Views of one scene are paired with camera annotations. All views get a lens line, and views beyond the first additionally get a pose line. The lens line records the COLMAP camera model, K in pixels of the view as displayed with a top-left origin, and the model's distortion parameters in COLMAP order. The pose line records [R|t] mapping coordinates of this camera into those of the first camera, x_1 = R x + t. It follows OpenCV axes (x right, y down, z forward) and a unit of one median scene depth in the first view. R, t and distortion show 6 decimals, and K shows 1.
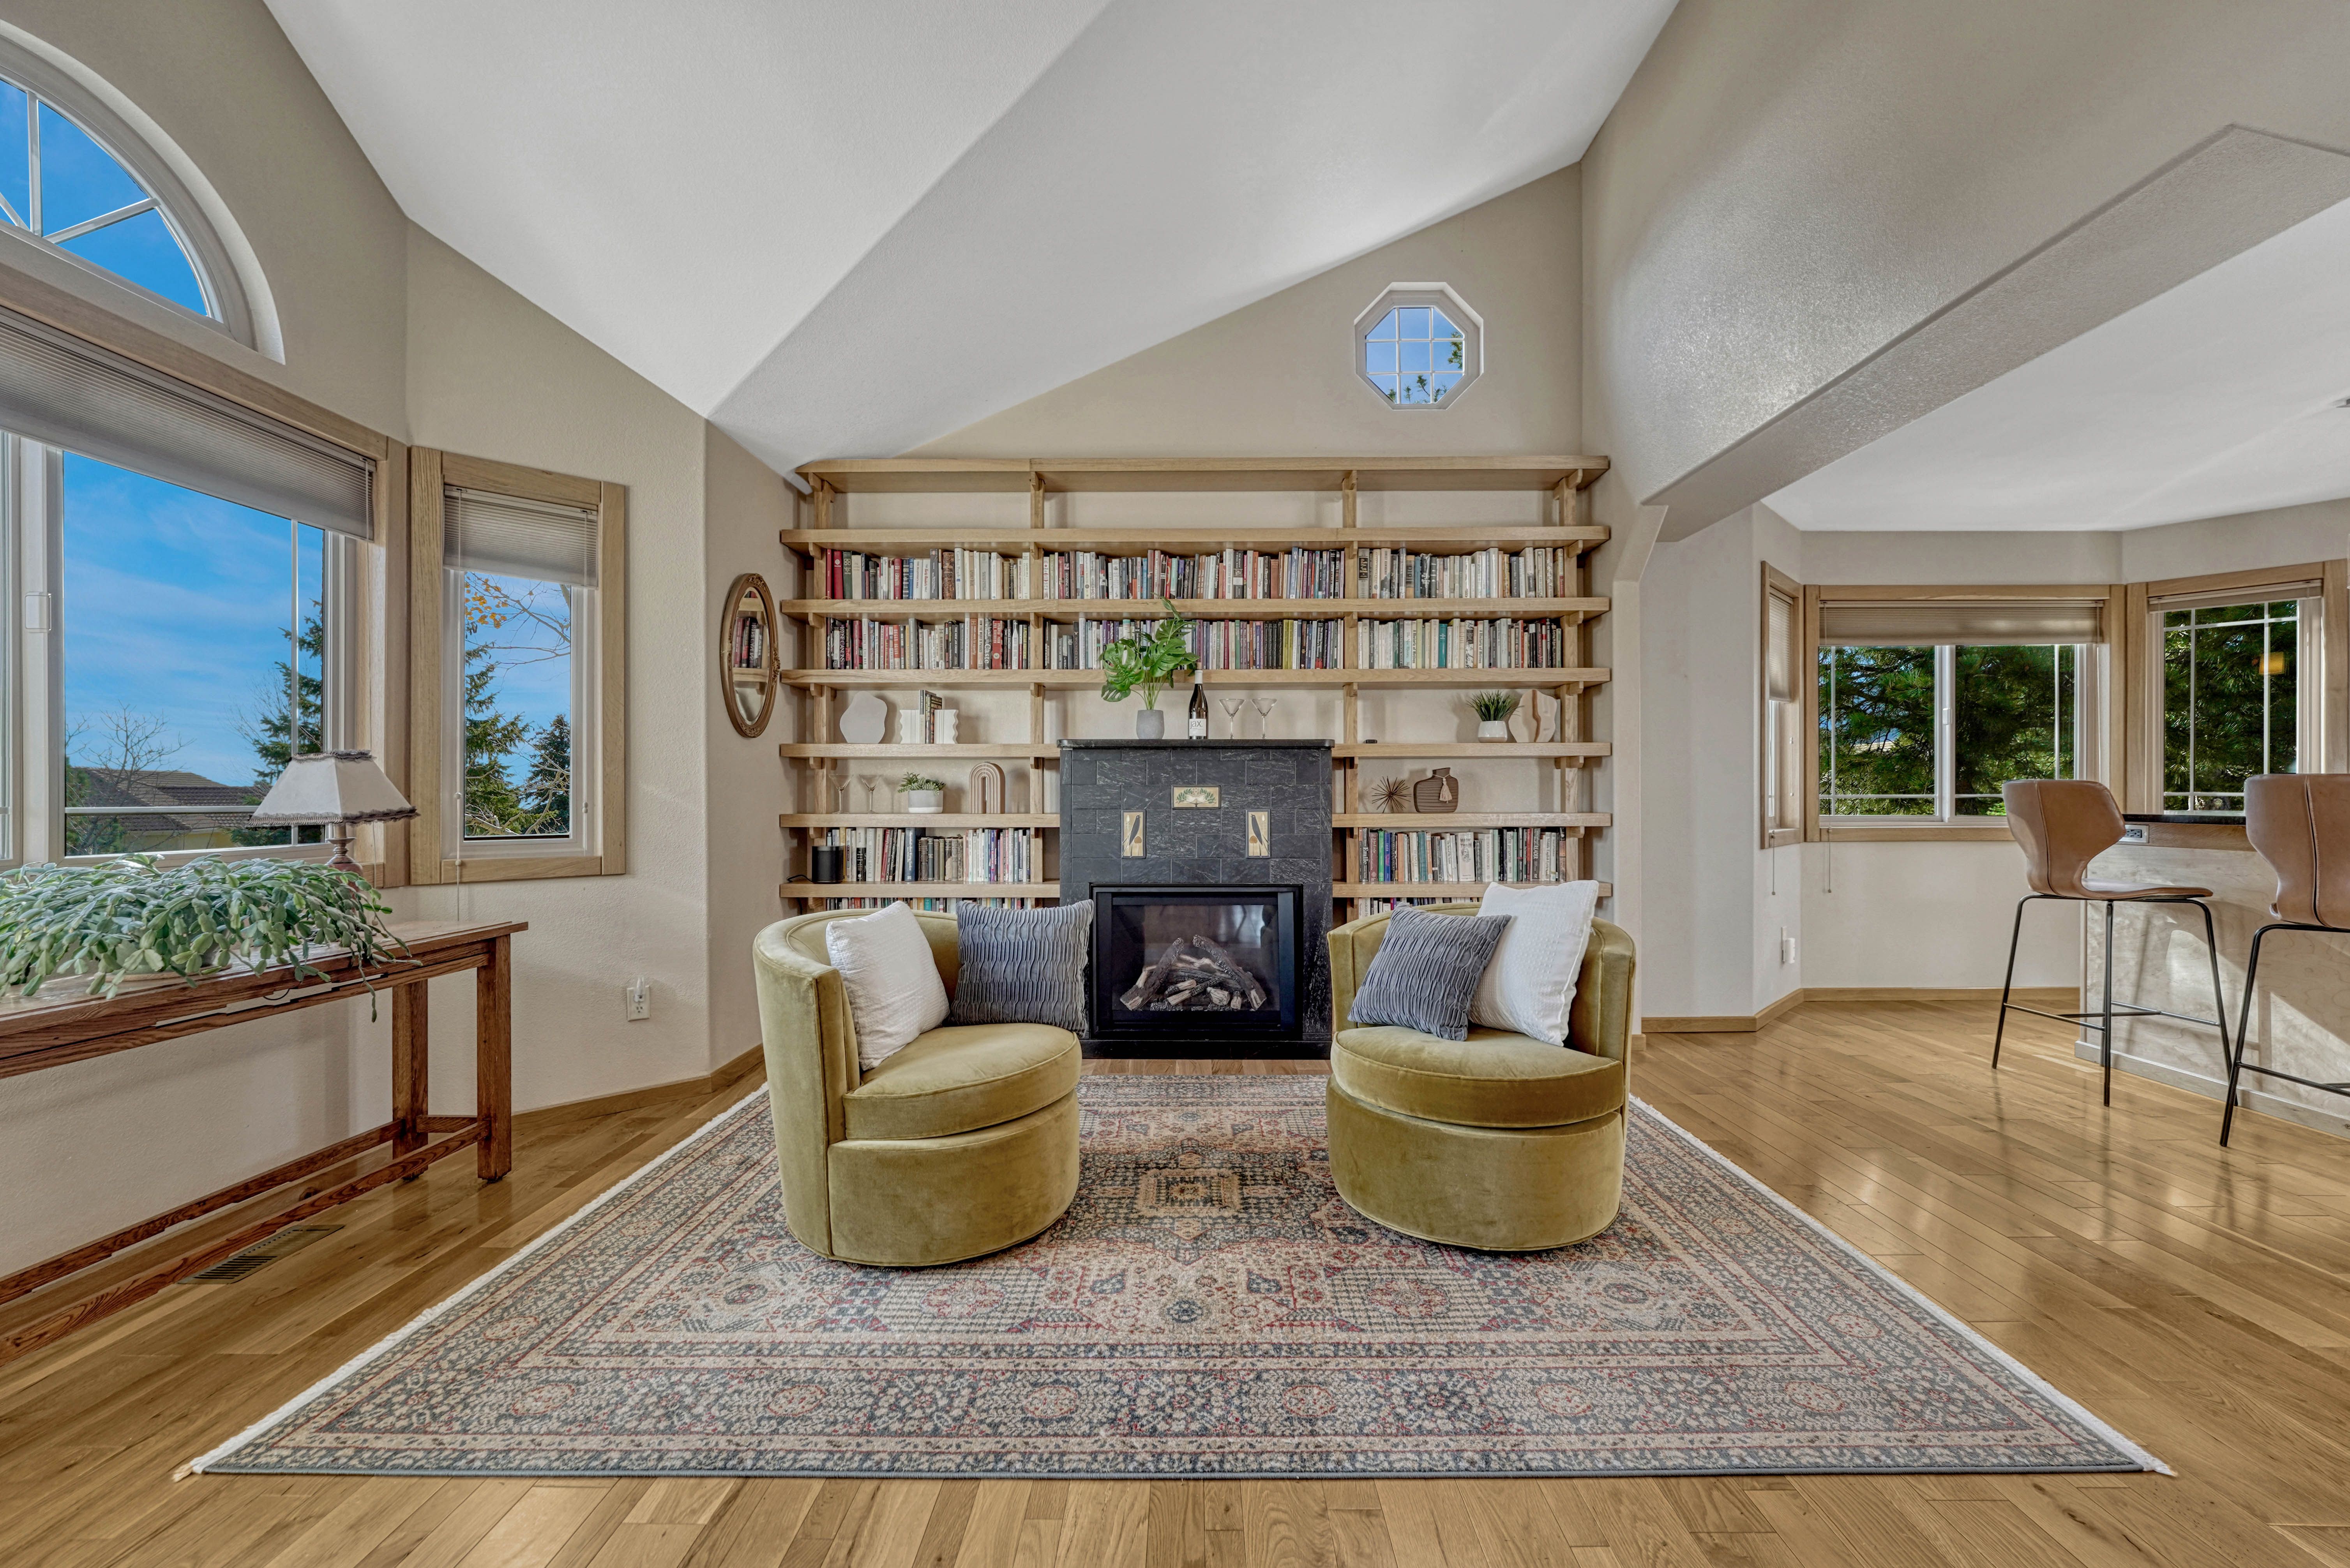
lens RADIAL K [[969.4, 0, 1181.7], [0, 969.4, 796.1], [0, 0, 1]] dist [-0.013030, 0.002680]
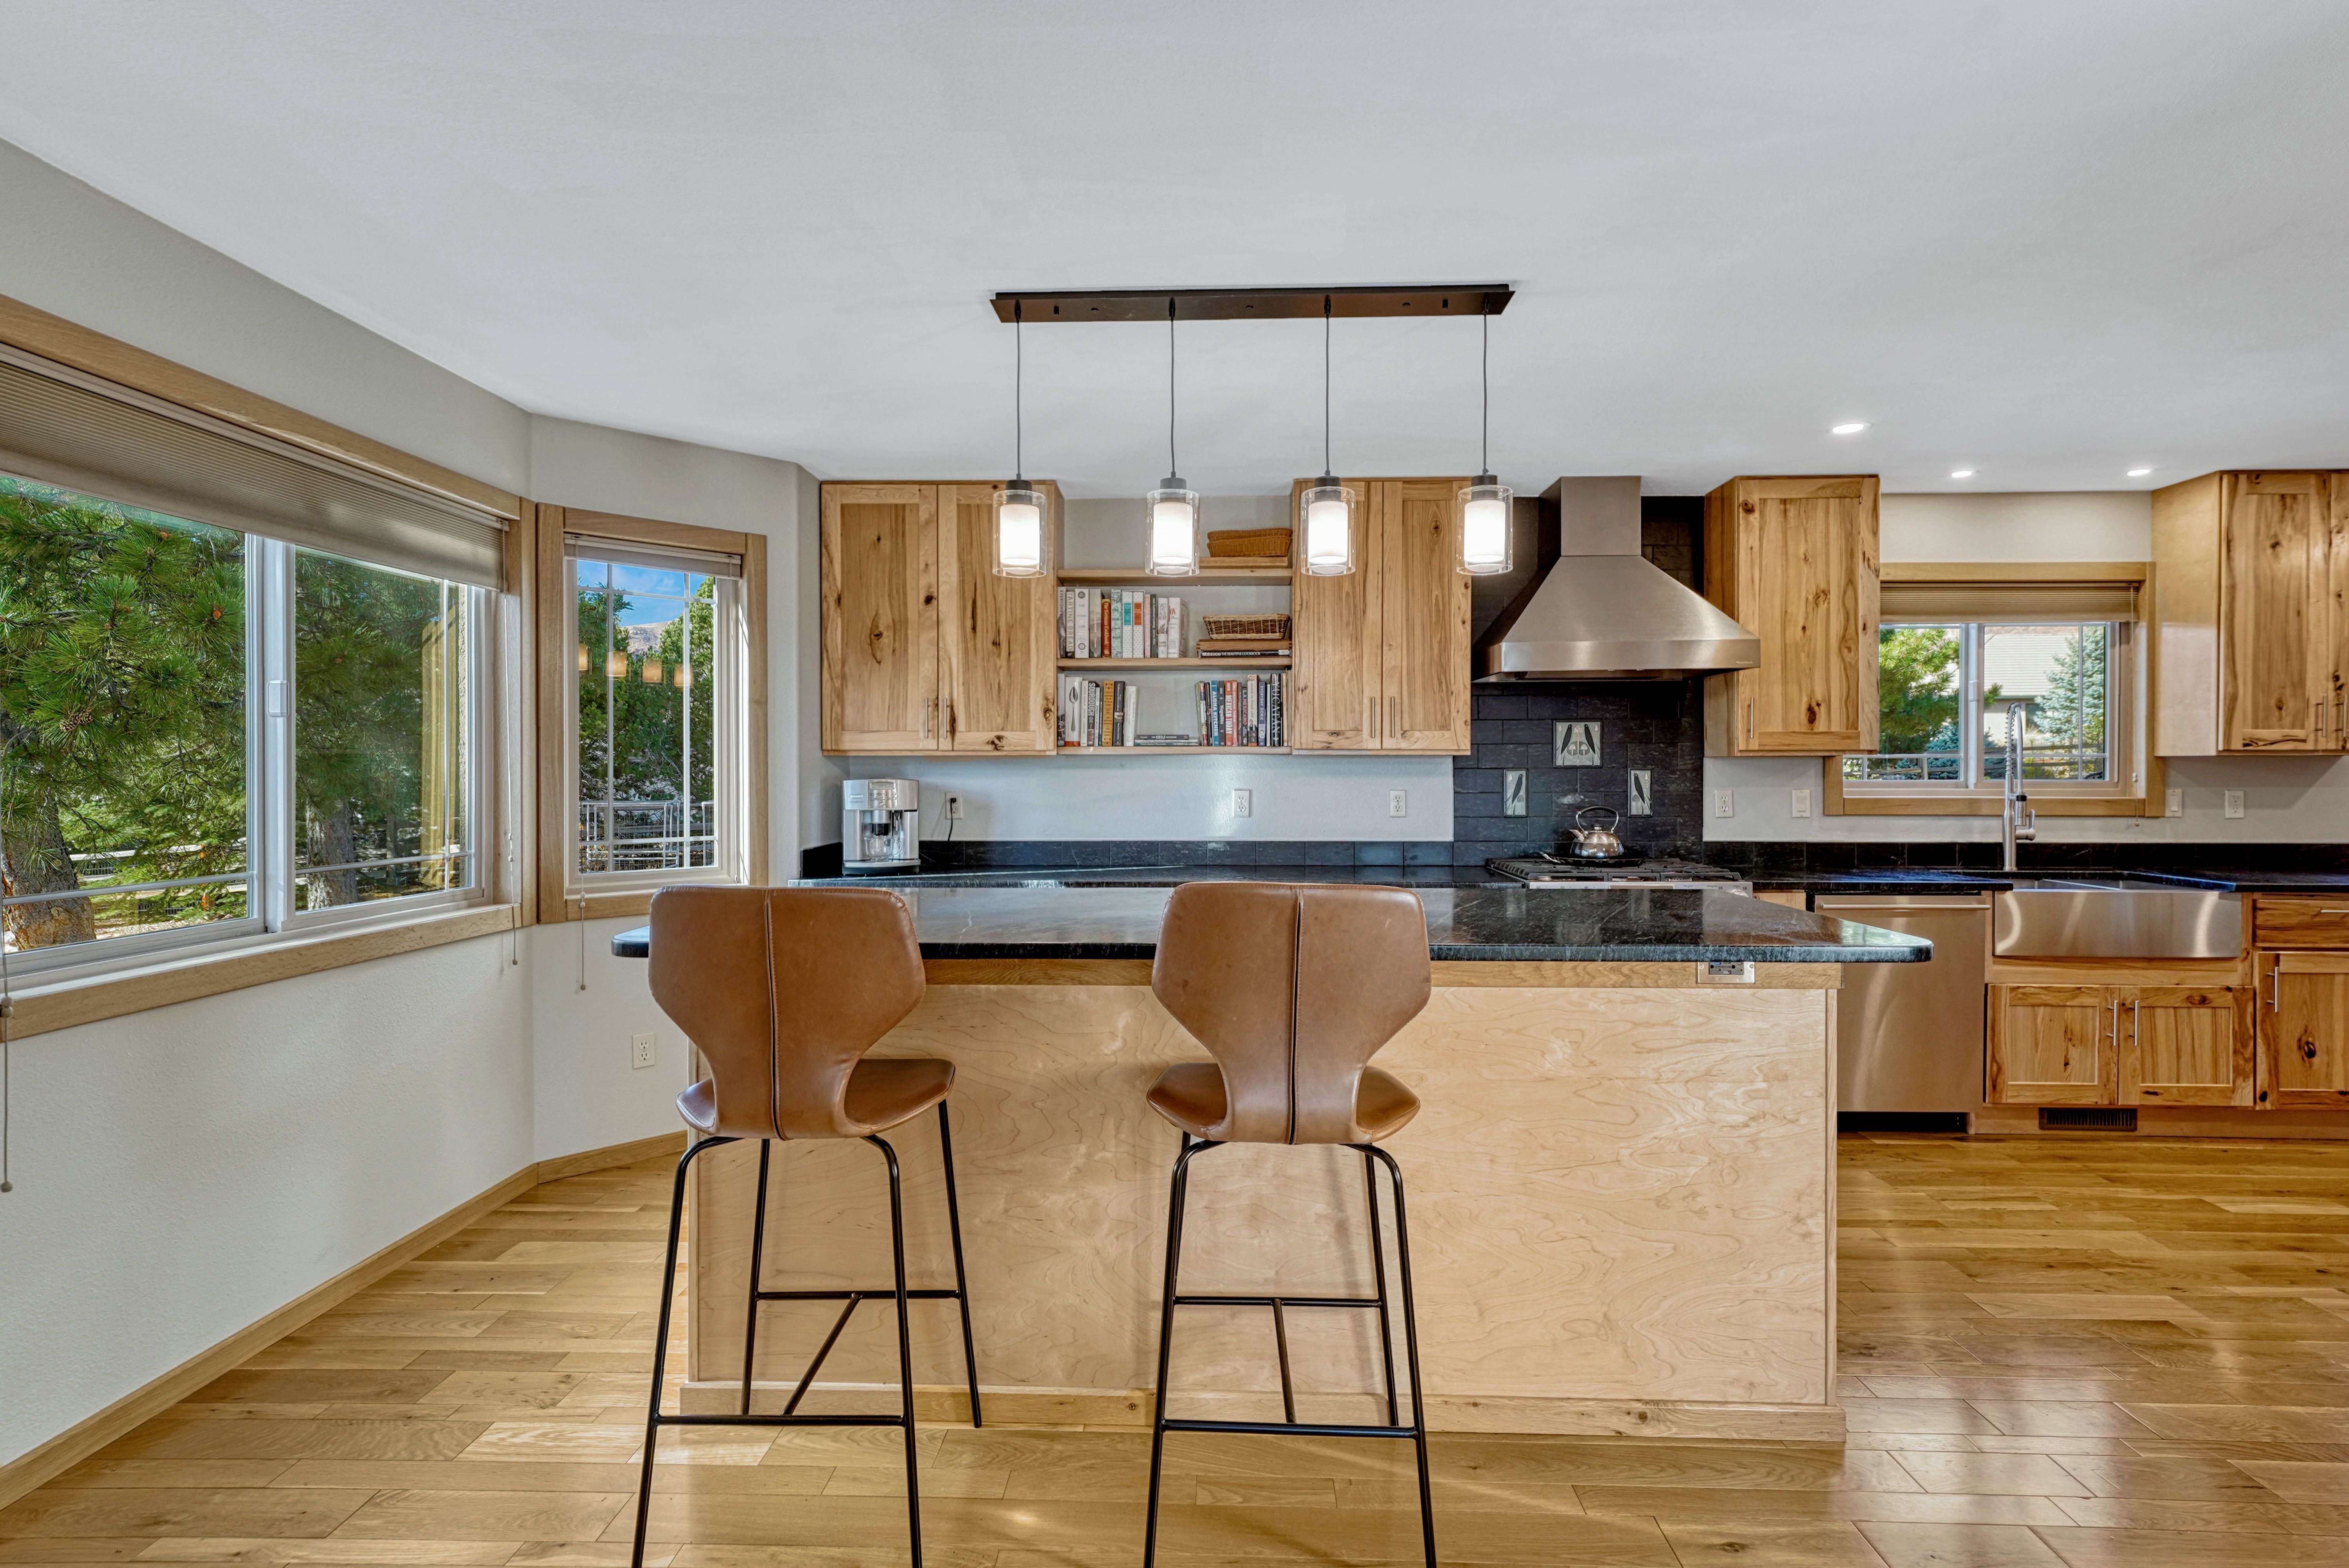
lens RADIAL K [[1110.0, 0, 1193.4], [0, 1110.0, 784.0], [0, 0, 1]] dist [0.008179, 0.000868]
pose [[0.014264, -0.006778, 0.999875, 0.361871], [0.002199, 0.999975, 0.006747, -0.059347], [-0.999896, 0.002103, 0.014278, 0.733880]]
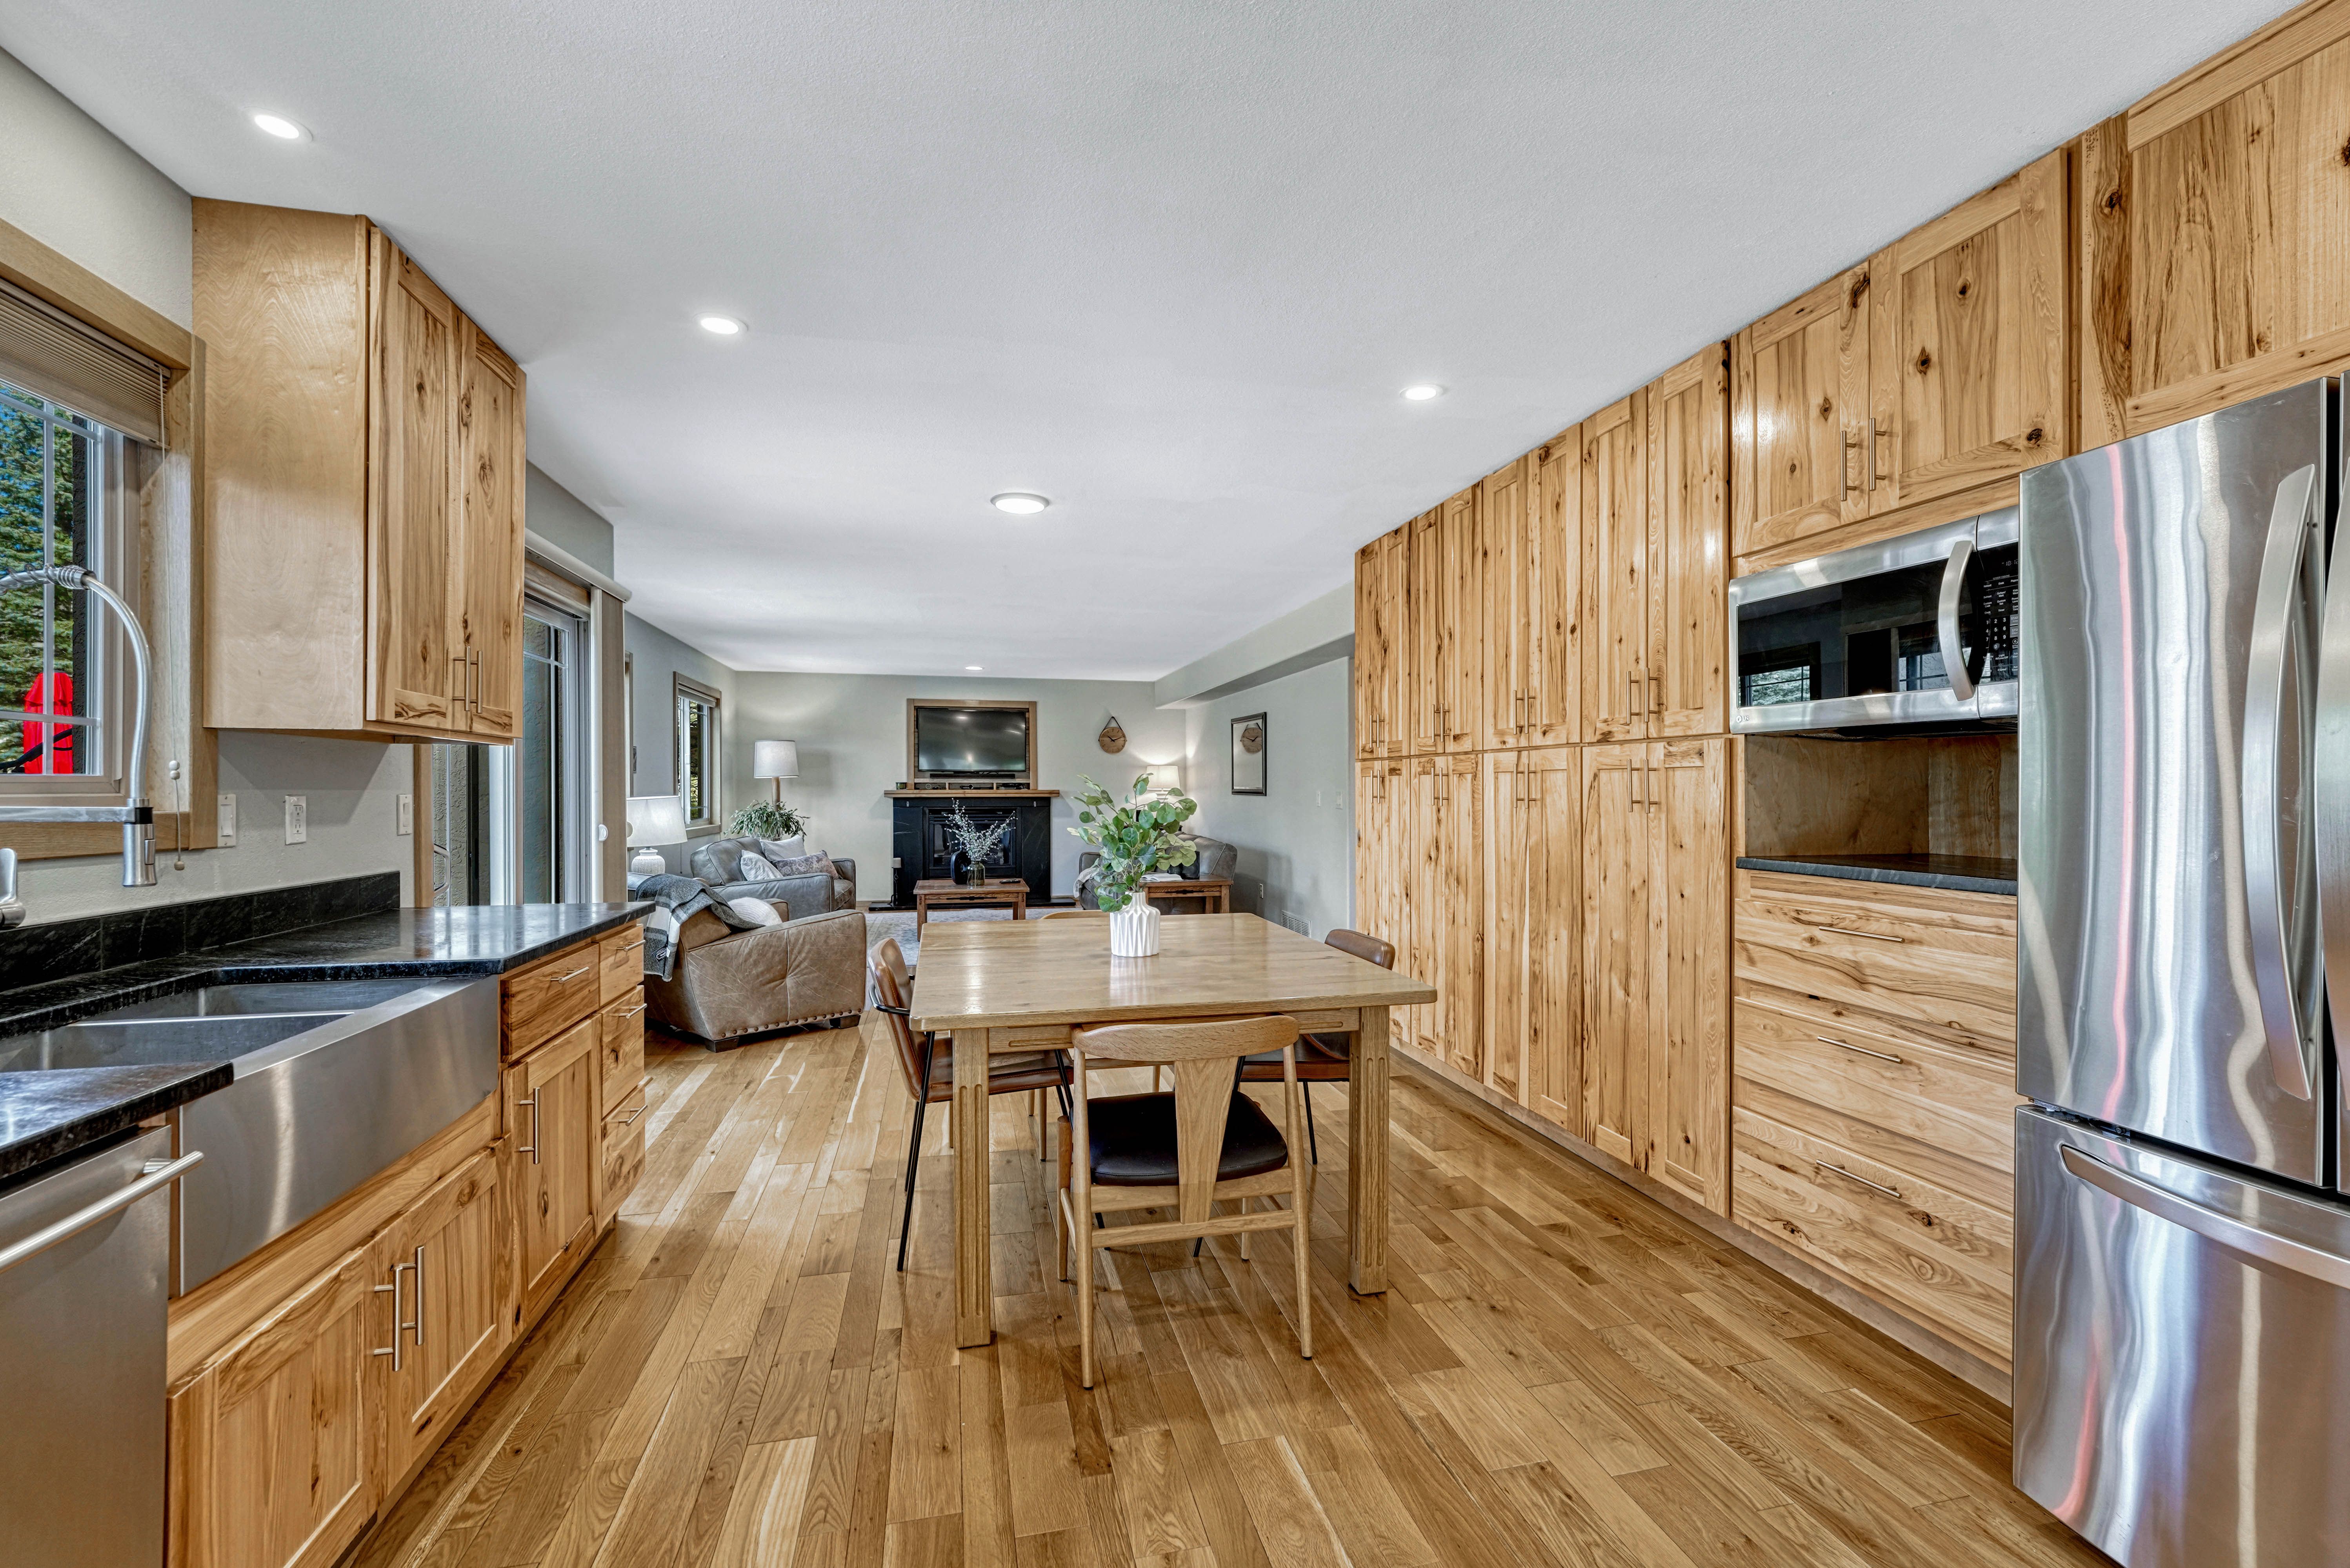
lens RADIAL K [[1002.2, 0, 1201.1], [0, 1002.2, 788.5], [0, 0, 1]] dist [-0.010148, 0.001349]
pose [[-0.970158, 0.004547, -0.242432, 1.174322], [0.004040, 0.999988, 0.002587, -0.045731], [0.242441, 0.001530, -0.970165, 0.373653]]
